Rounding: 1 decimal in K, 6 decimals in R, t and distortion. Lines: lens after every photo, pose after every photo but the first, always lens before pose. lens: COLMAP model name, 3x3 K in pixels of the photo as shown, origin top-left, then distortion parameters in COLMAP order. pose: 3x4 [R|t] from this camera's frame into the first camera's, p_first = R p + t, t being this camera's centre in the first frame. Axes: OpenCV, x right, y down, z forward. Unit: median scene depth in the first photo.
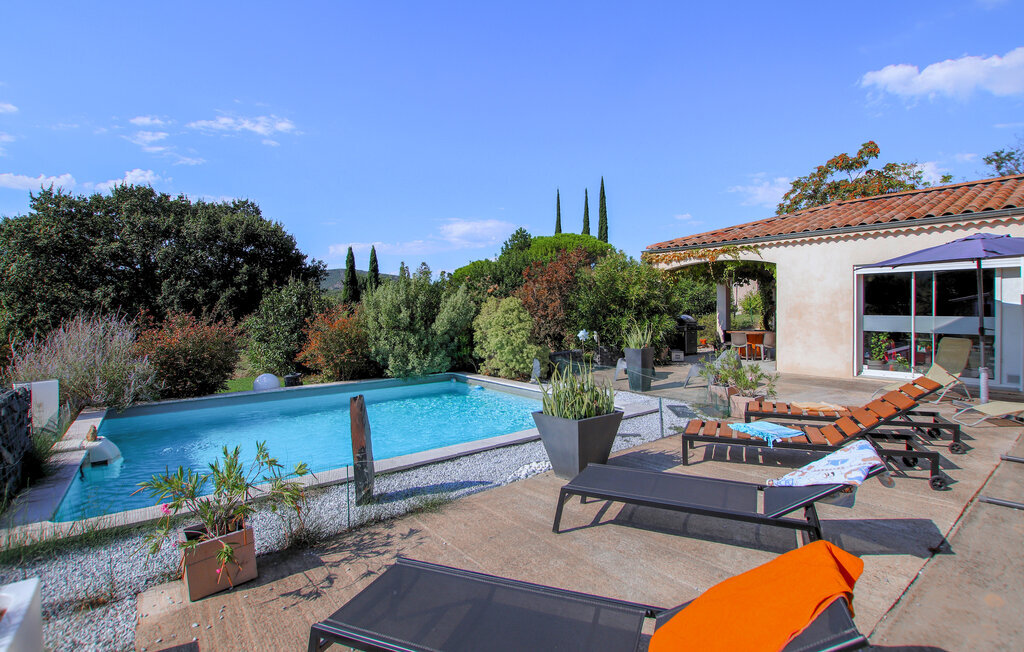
lens RADIAL K [[484.8, 0, 521.6], [0, 484.8, 310.4], [0, 0, 1]] dist [-0.034875, -0.000075]
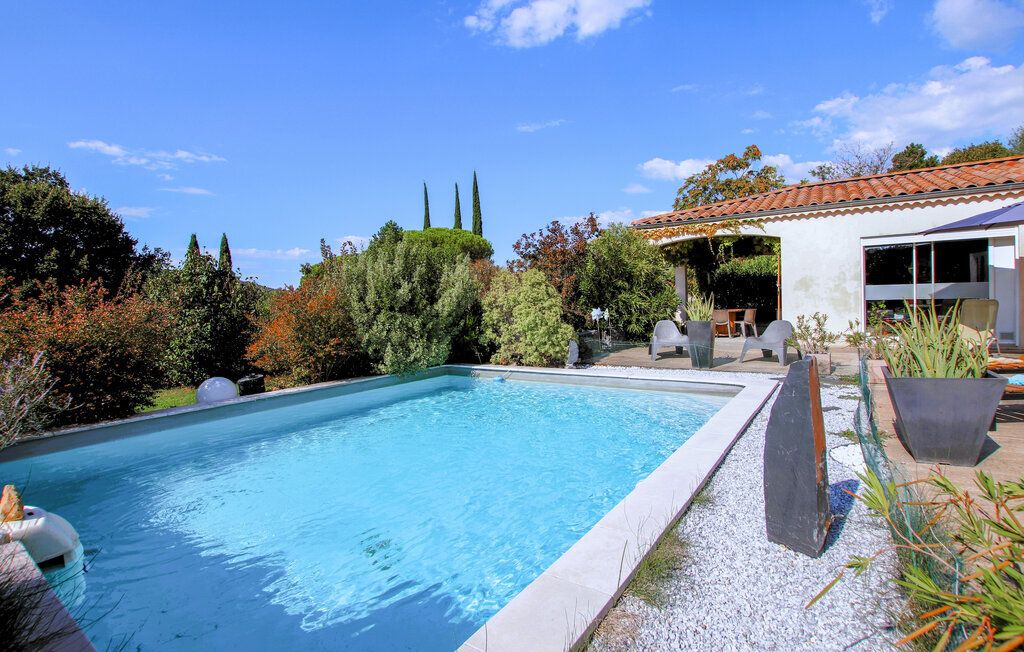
lens RADIAL K [[480.7, 0, 515.1], [0, 480.7, 302.7], [0, 0, 1]] dist [-0.032200, 0.000596]
pose [[0.951434, -0.016000, 0.307437, -0.303515], [0.021374, 0.999672, -0.014119, 0.041319], [-0.307110, 0.020005, 0.951464, 0.213754]]
